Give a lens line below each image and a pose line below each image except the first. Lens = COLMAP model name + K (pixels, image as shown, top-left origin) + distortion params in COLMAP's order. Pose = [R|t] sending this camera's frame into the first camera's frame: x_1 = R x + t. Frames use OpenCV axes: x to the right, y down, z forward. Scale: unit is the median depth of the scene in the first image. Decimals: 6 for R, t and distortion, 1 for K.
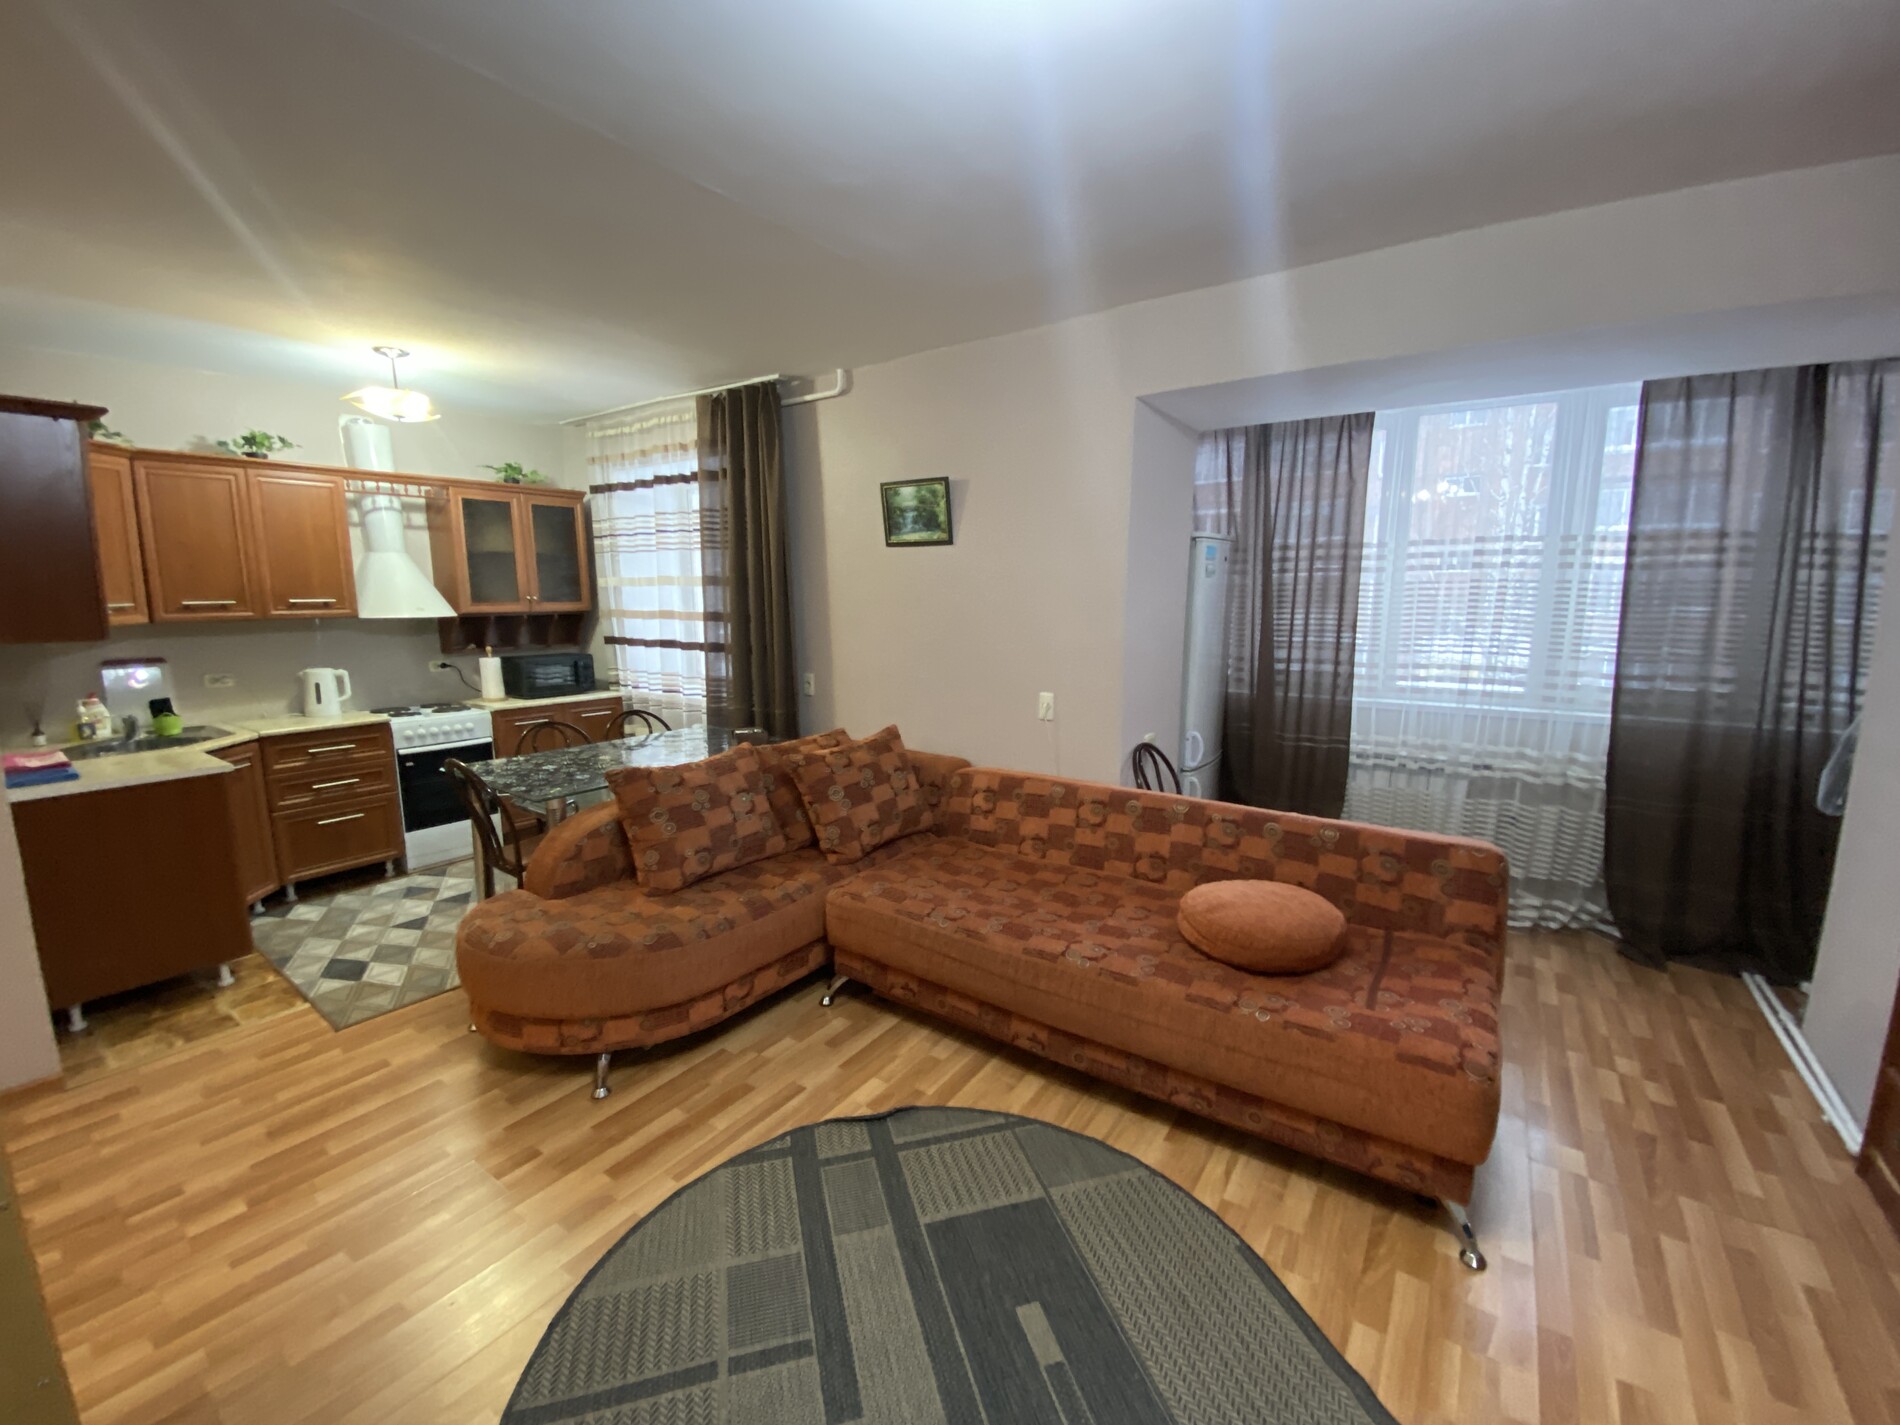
lens RADIAL K [[768.6, 0, 946.9], [0, 768.6, 710.8], [0, 0, 1]] dist [0.008881, -0.015665]
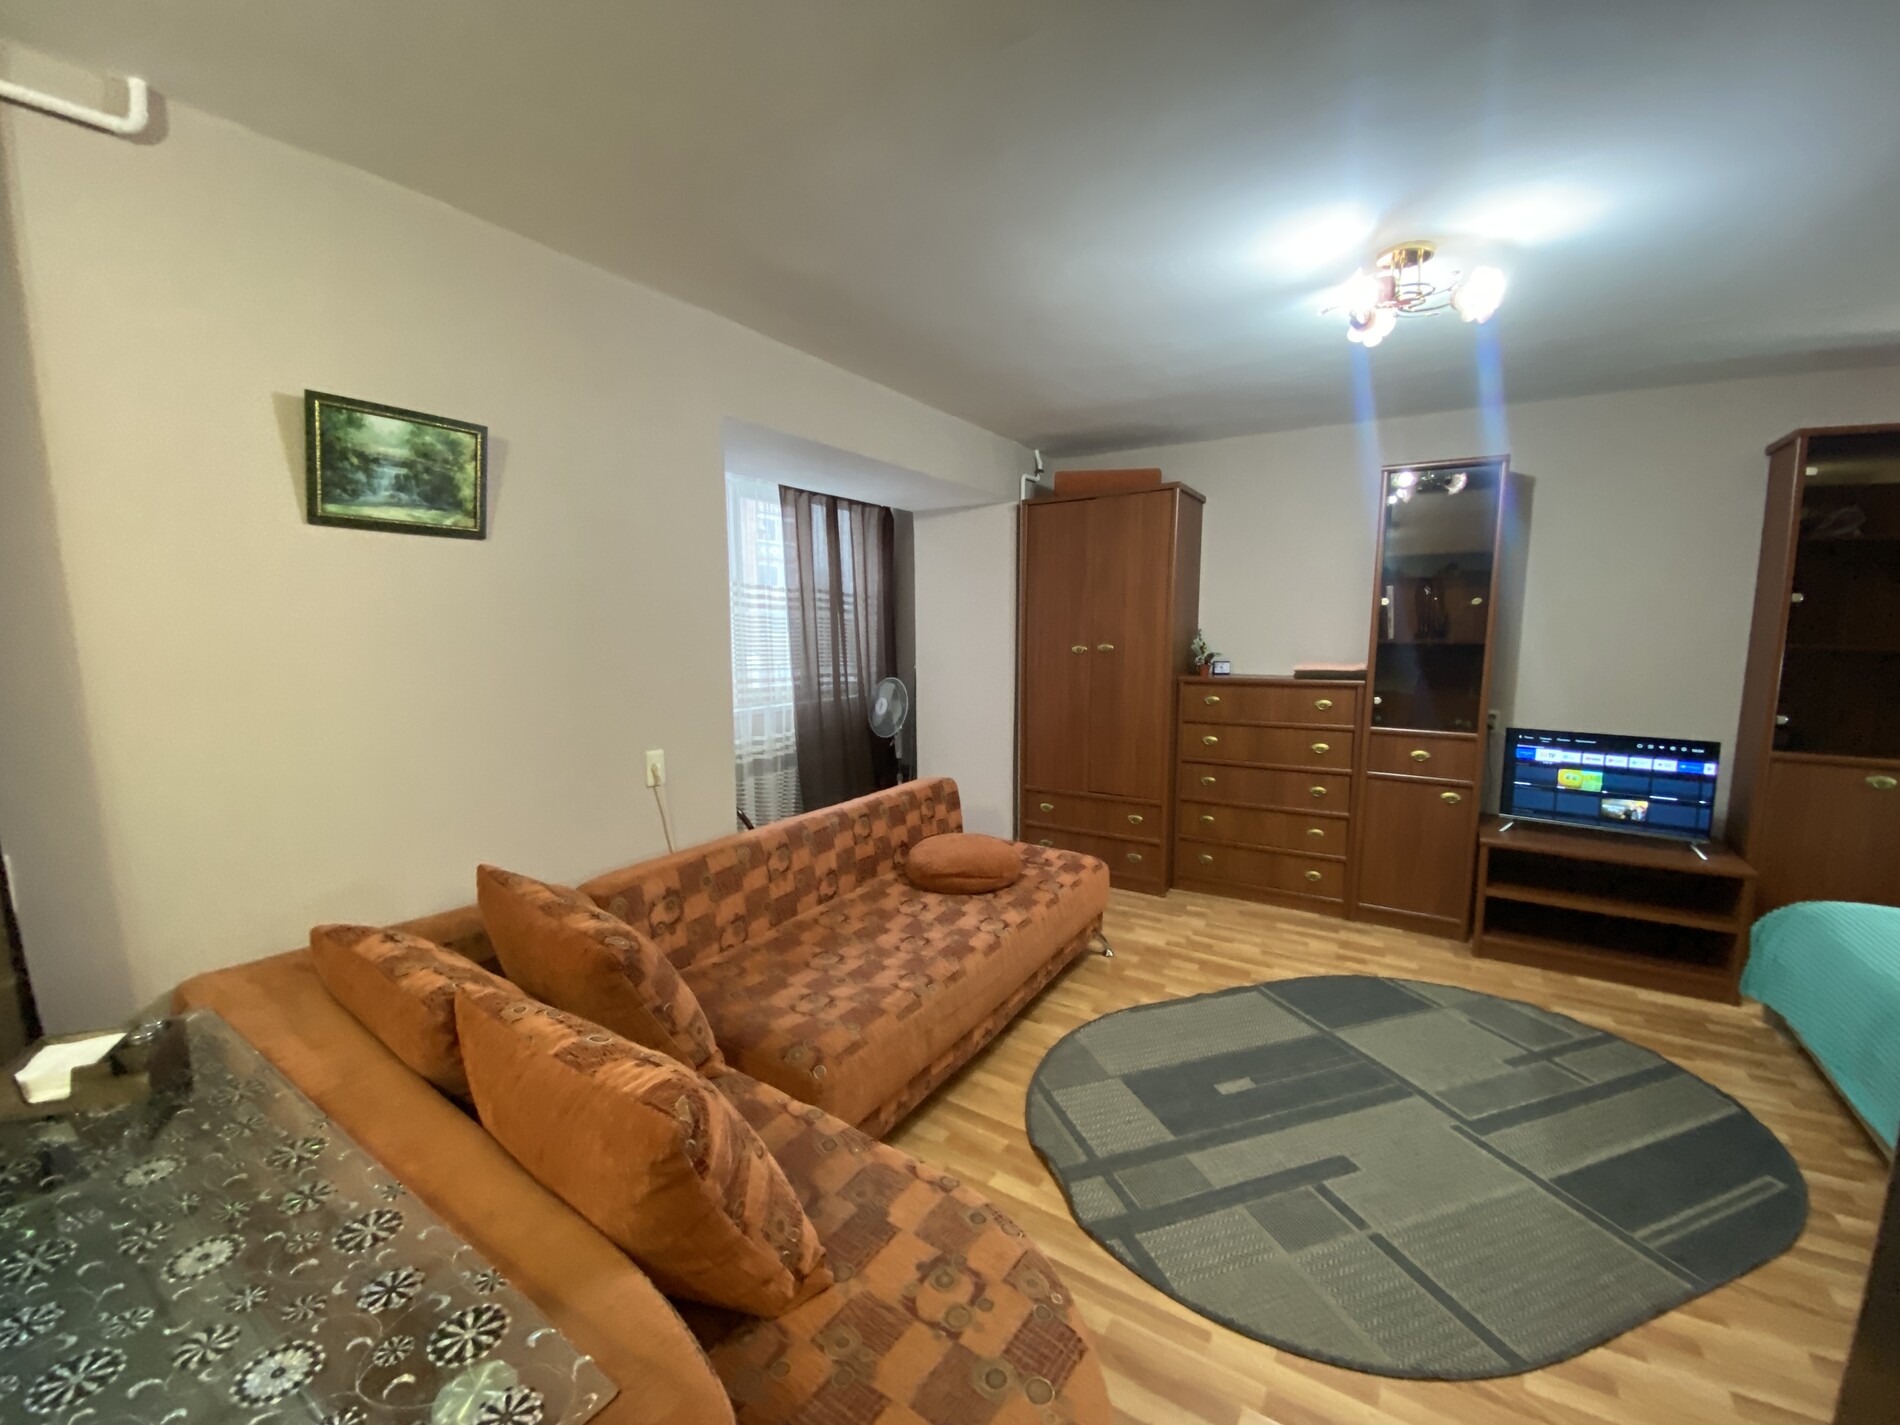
lens RADIAL K [[761.3, 0, 950.0], [0, 761.3, 712.5], [0, 0, 1]] dist [0.023064, -0.022146]
pose [[-0.030254, -0.115408, 0.992857, -0.592516], [0.149522, 0.981613, 0.118657, -0.100610], [-0.988295, 0.152044, -0.012441, 0.650620]]
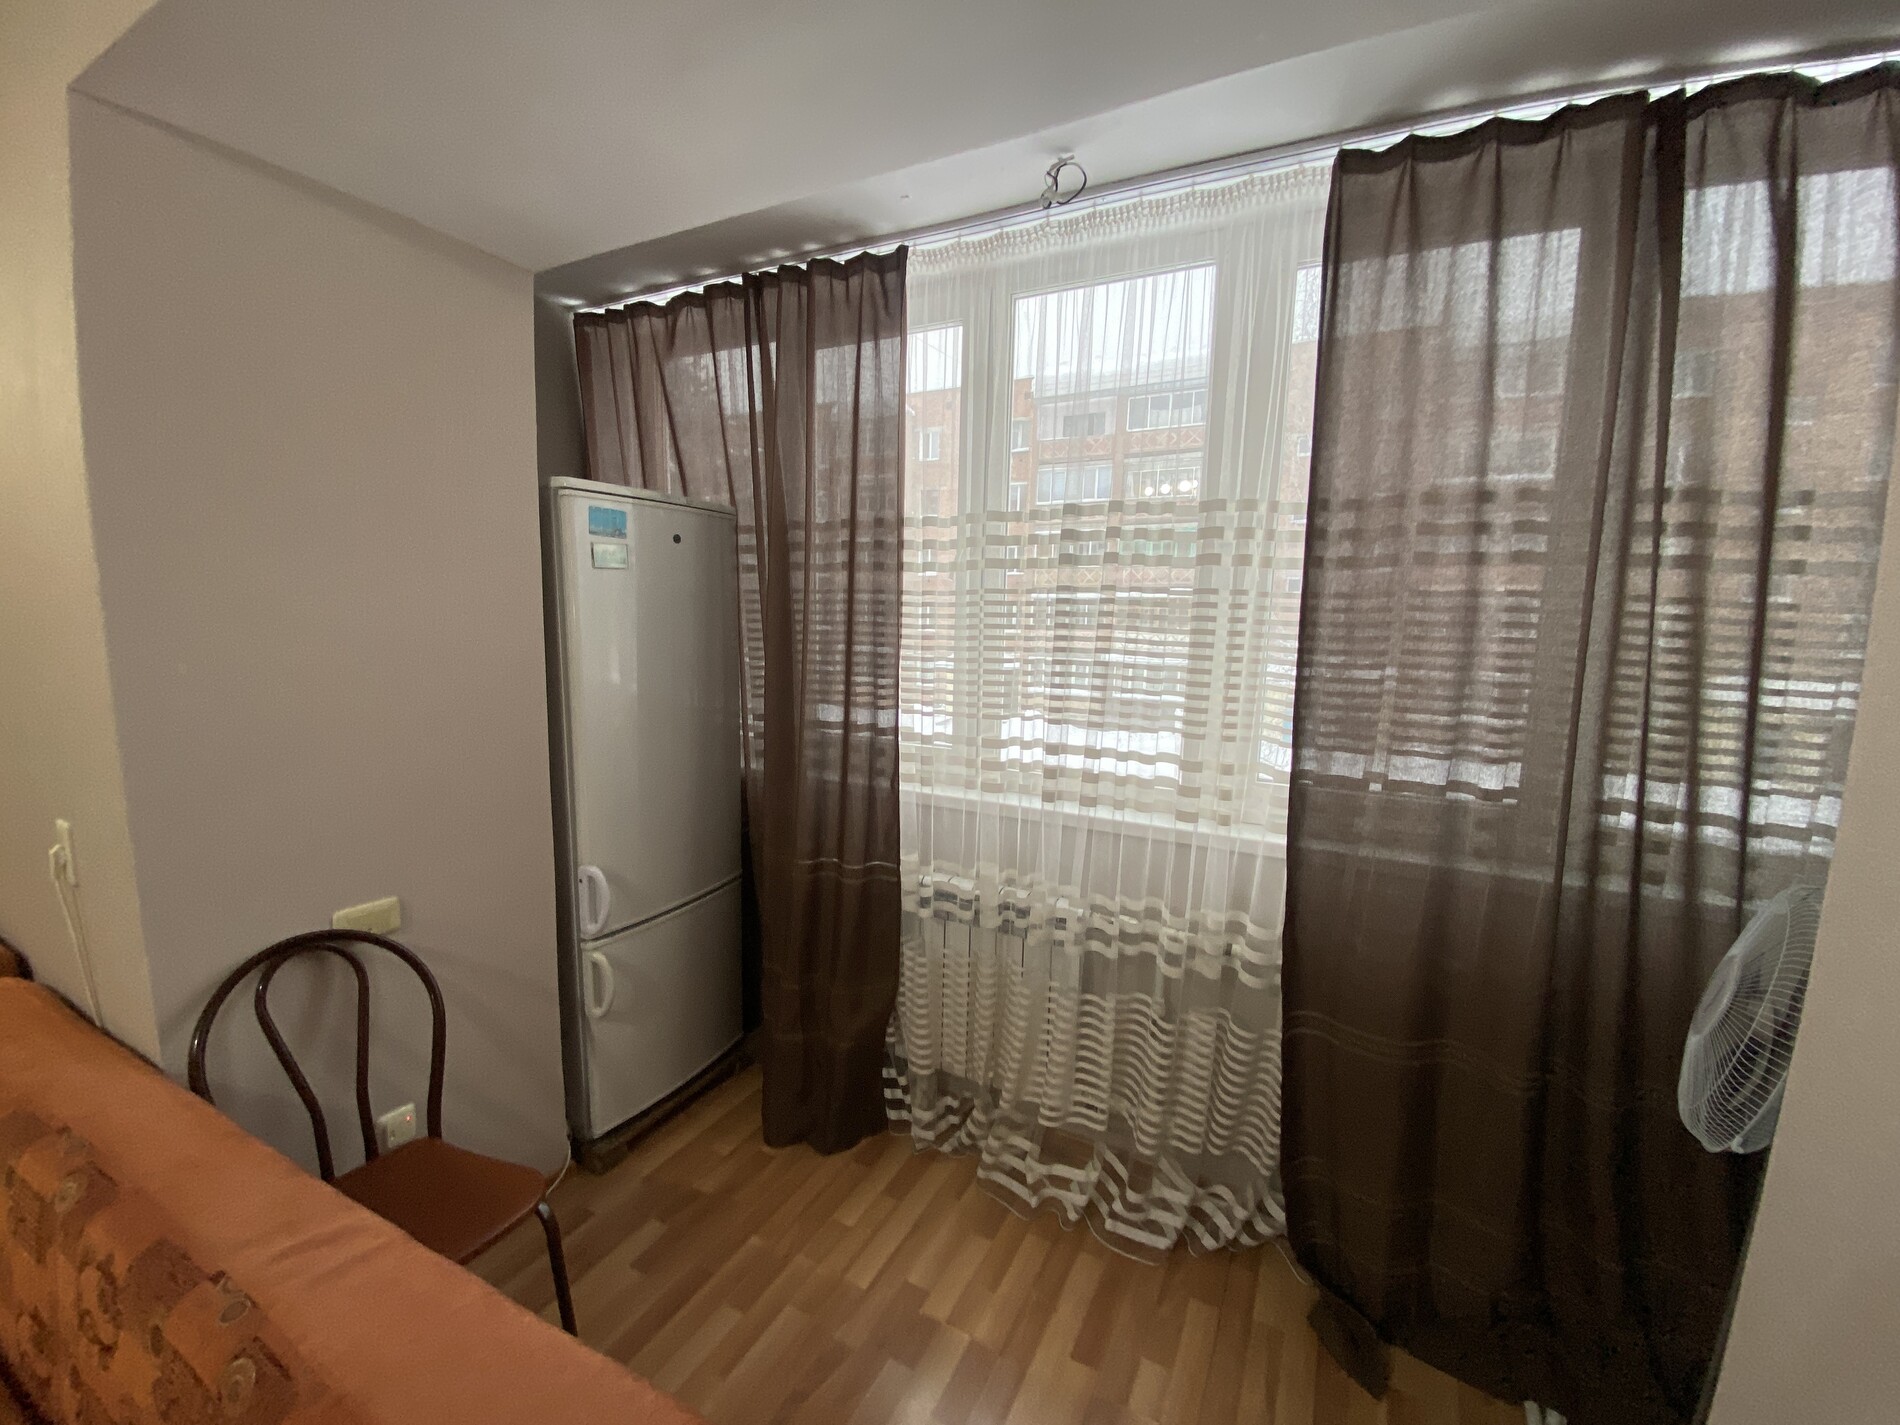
lens RADIAL K [[761.3, 0, 950.0], [0, 761.3, 712.5], [0, 0, 1]] dist [0.023064, -0.022146]
pose [[0.991954, 0.000918, 0.126596, 0.524982], [0.000966, 0.999890, -0.014820, -0.073305], [-0.126595, 0.014823, 0.991844, 0.475401]]
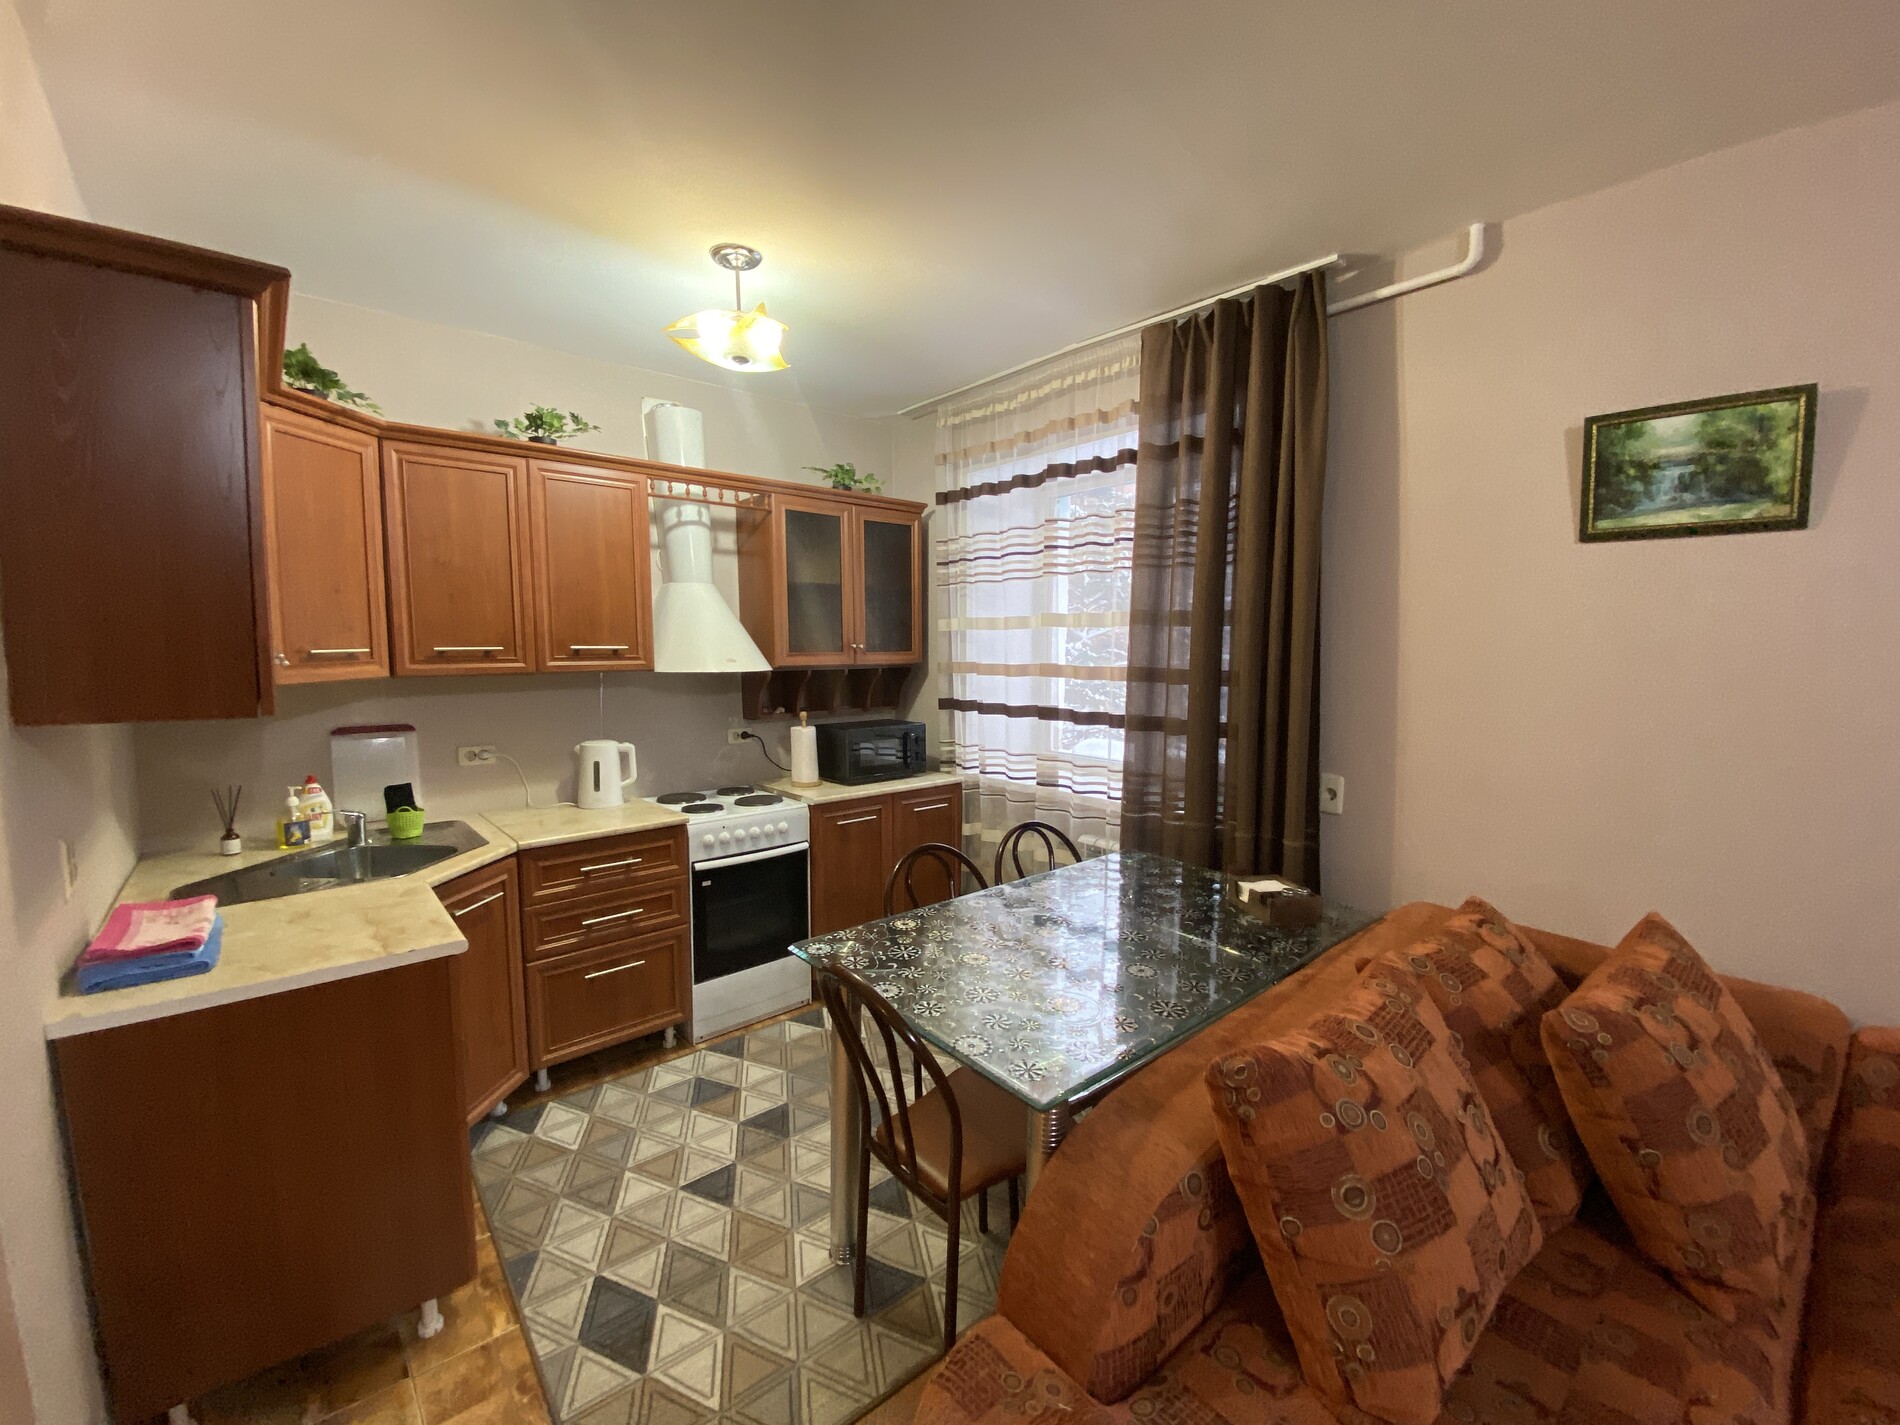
lens RADIAL K [[761.3, 0, 950.0], [0, 761.3, 712.5], [0, 0, 1]] dist [0.023064, -0.022146]
pose [[0.971200, 0.023207, -0.237133, -0.372743], [-0.037946, 0.997608, -0.057781, -0.059575], [0.235224, 0.065116, 0.969757, 0.428549]]
